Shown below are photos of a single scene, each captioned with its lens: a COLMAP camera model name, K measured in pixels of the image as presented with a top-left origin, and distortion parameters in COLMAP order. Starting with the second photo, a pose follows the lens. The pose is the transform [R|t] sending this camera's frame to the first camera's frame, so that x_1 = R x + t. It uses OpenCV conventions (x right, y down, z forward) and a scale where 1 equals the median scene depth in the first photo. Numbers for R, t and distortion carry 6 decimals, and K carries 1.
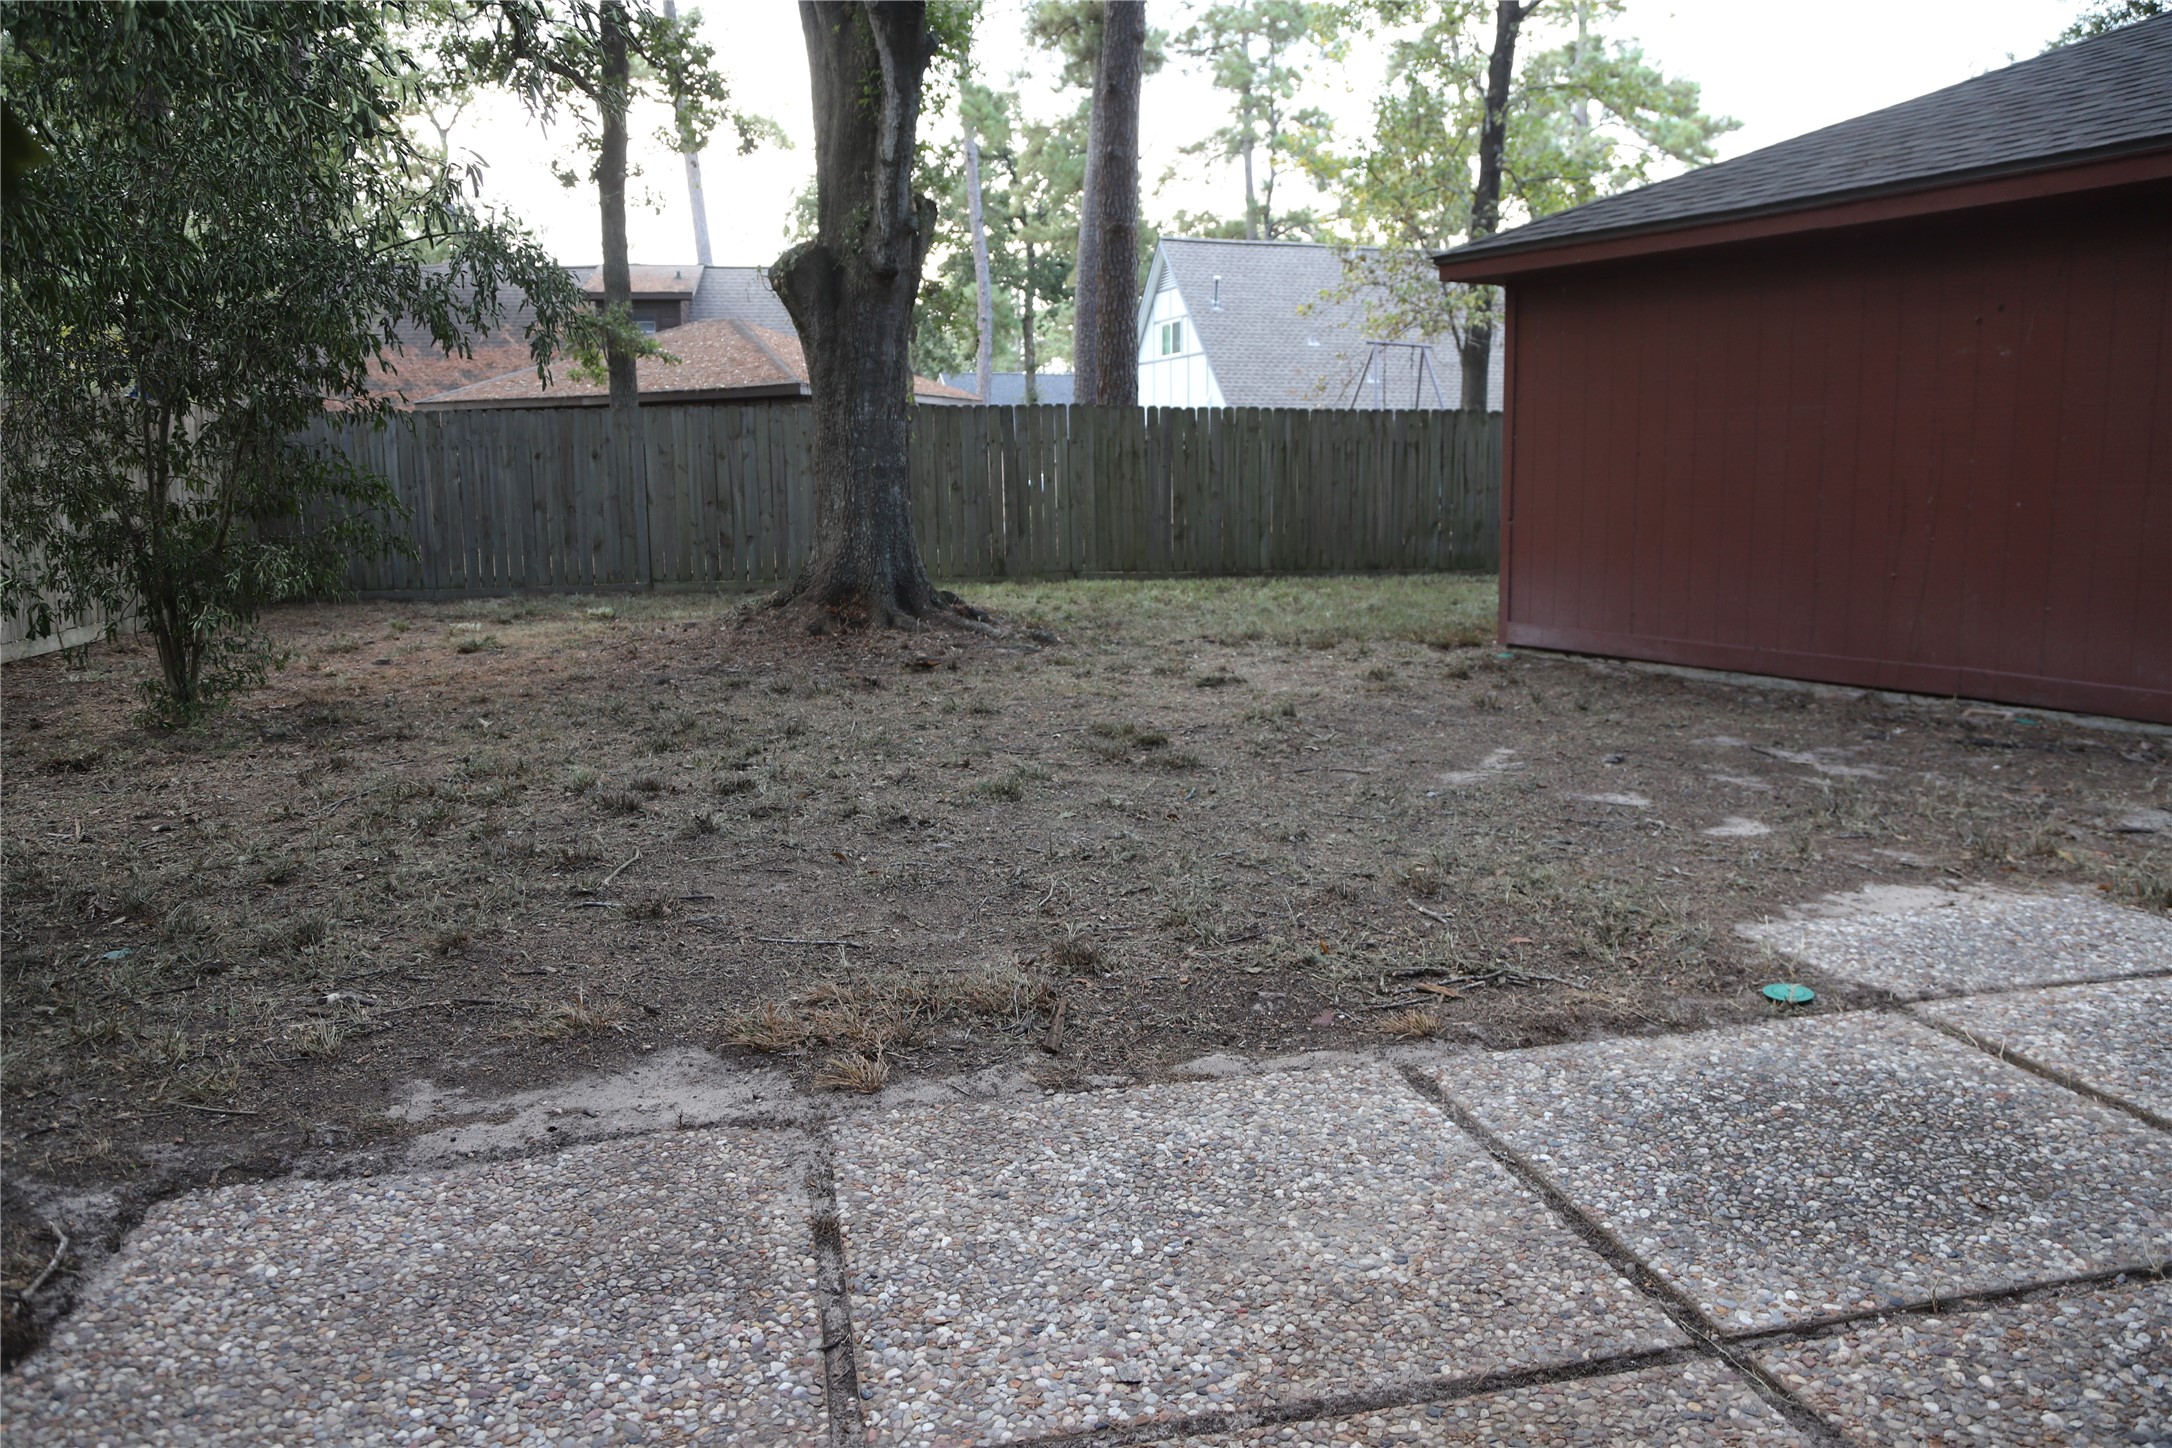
lens RADIAL K [[1610.0, 0, 1090.3], [0, 1610.0, 713.0], [0, 0, 1]] dist [-0.097151, 0.073418]
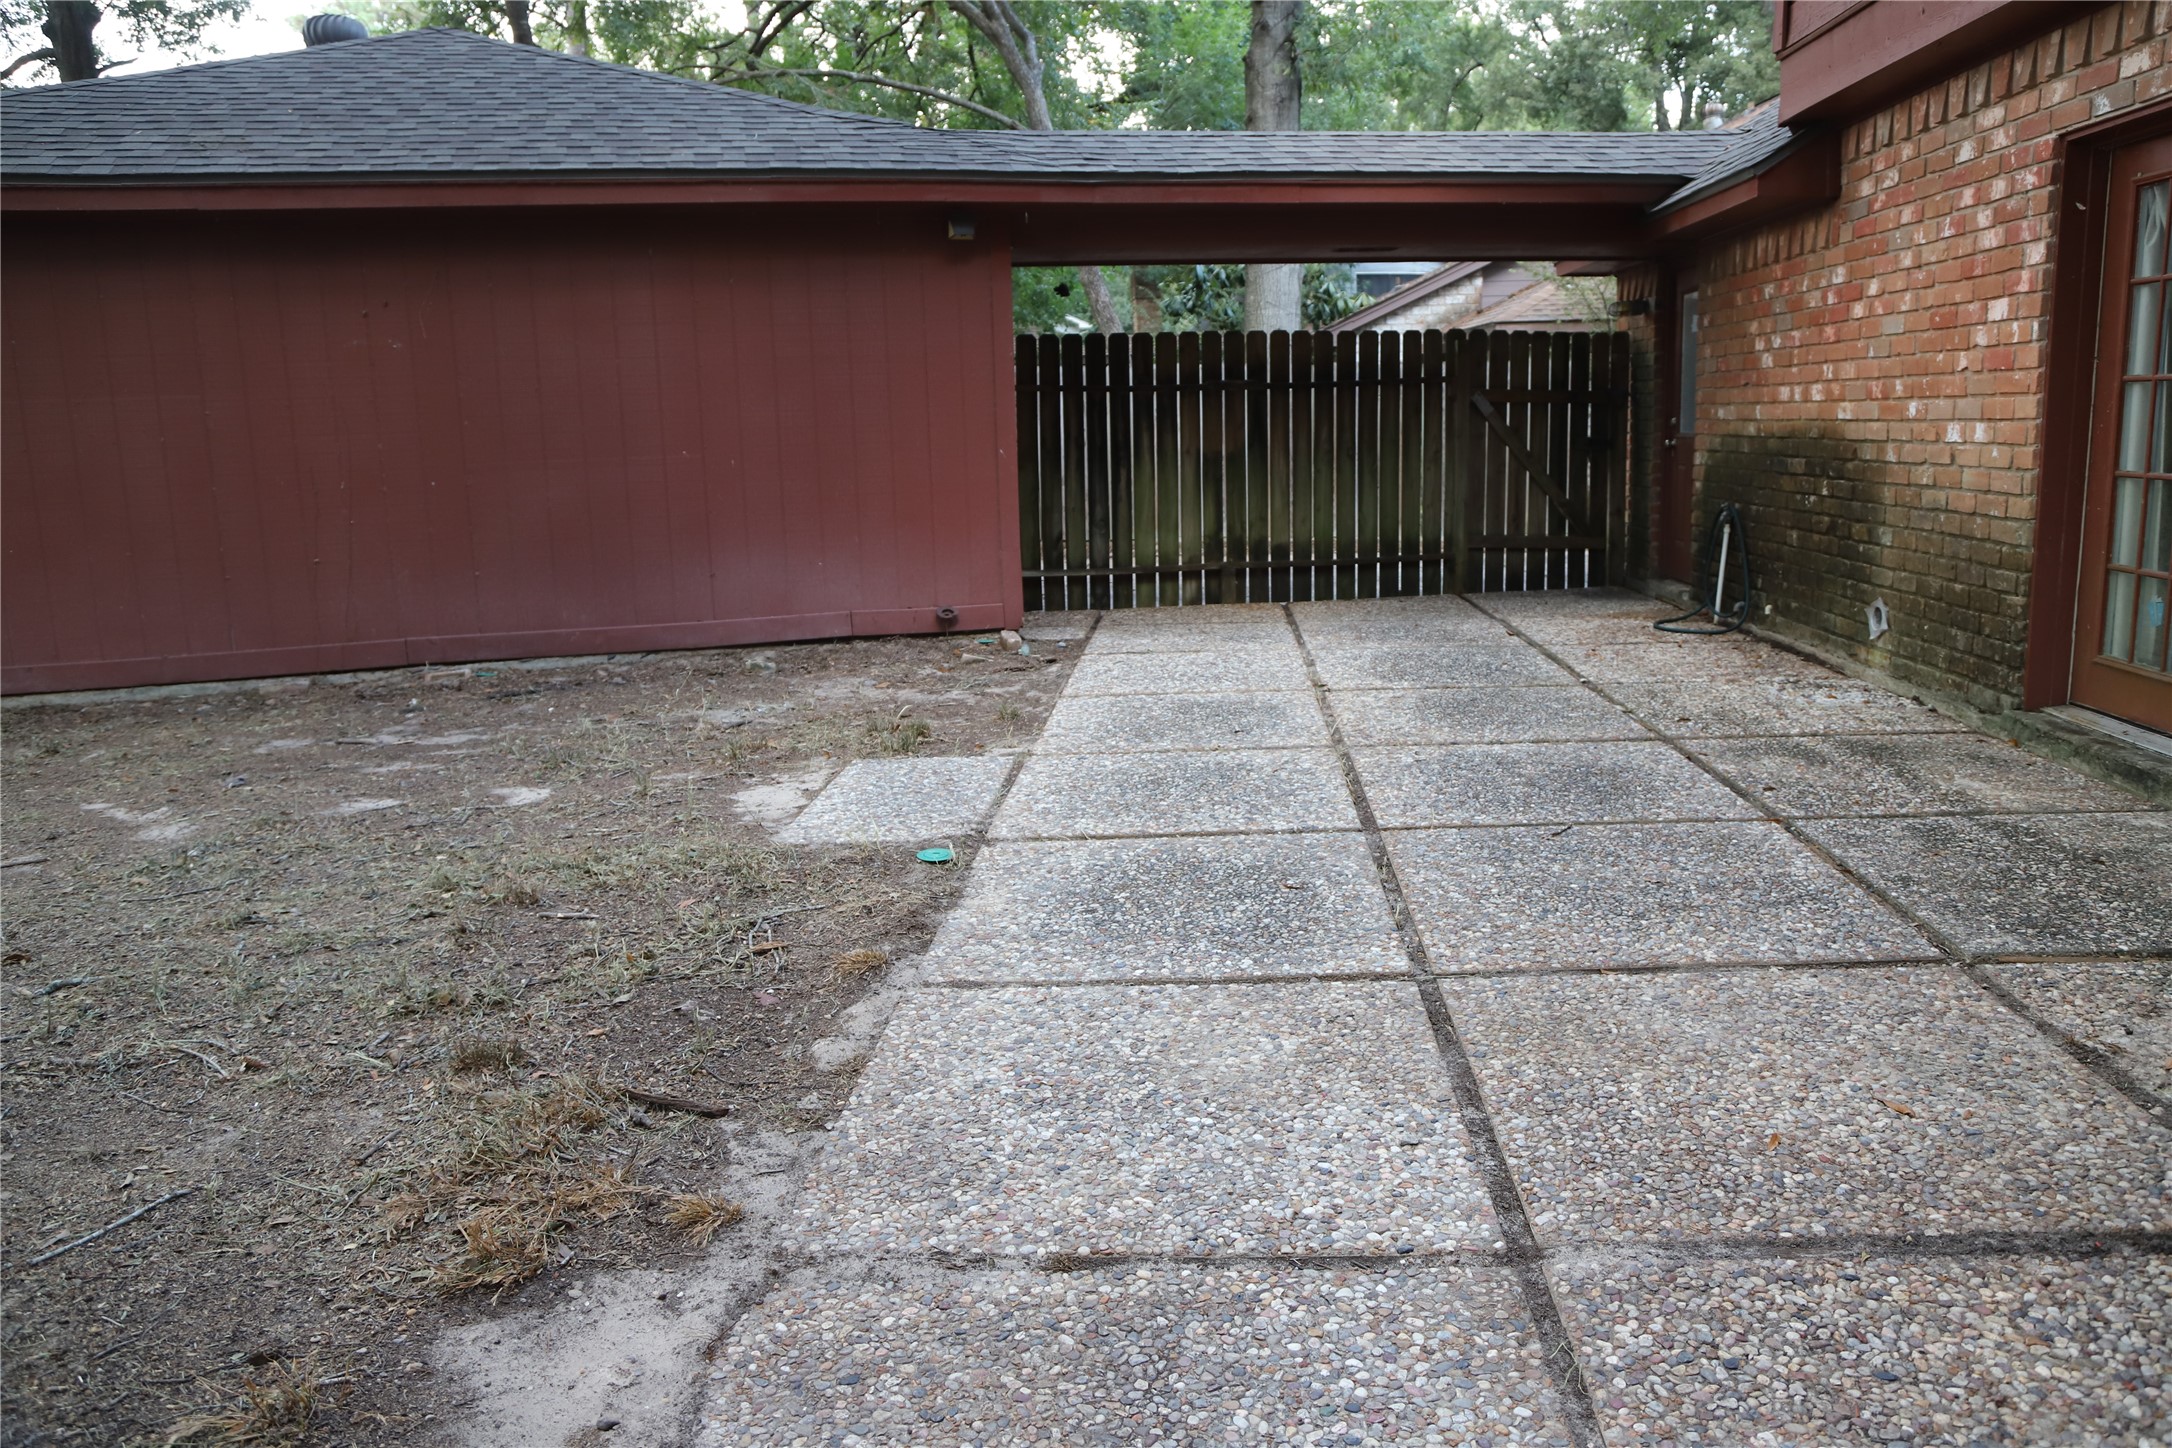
lens RADIAL K [[1610.0, 0, 1121.8], [0, 1610.0, 703.8], [0, 0, 1]] dist [-0.097151, 0.073418]
pose [[0.255774, -0.169110, 0.951830, -0.461187], [0.172258, 0.976797, 0.127257, -0.049864], [-0.951266, 0.131412, 0.278970, 0.313986]]
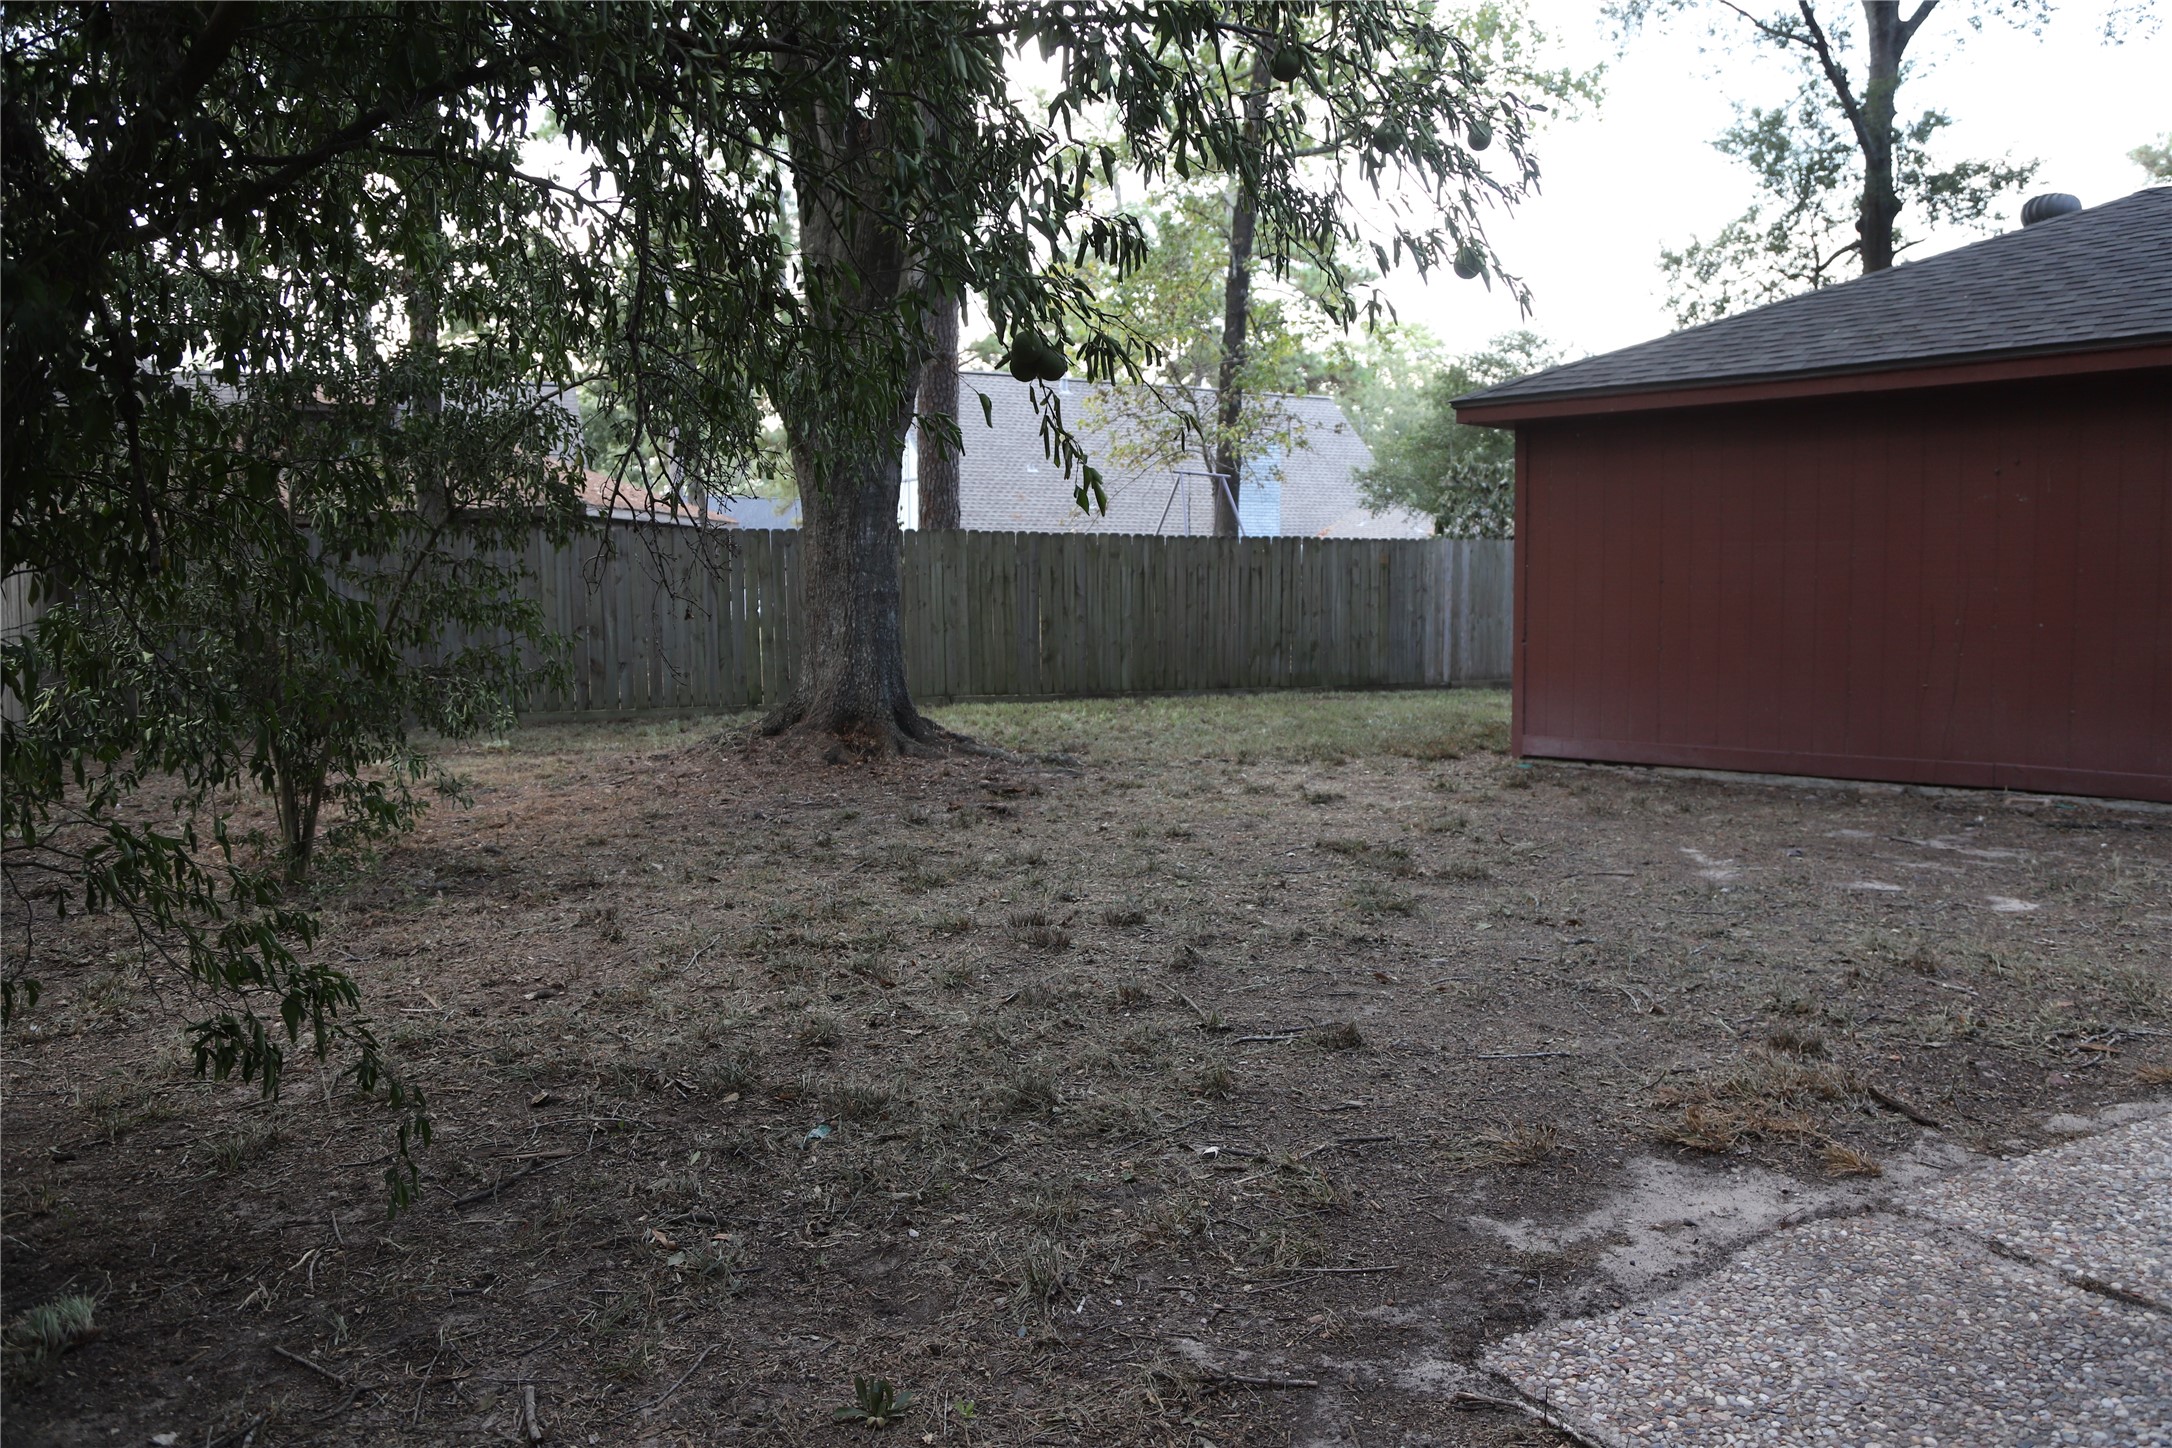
lens RADIAL K [[1610.0, 0, 1087.4], [0, 1610.0, 717.8], [0, 0, 1]] dist [-0.097151, 0.073418]
pose [[0.966525, -0.018724, 0.255890, -0.523710], [0.036942, 0.997097, -0.066573, -0.012433], [-0.253900, 0.073798, 0.964411, 0.046554]]
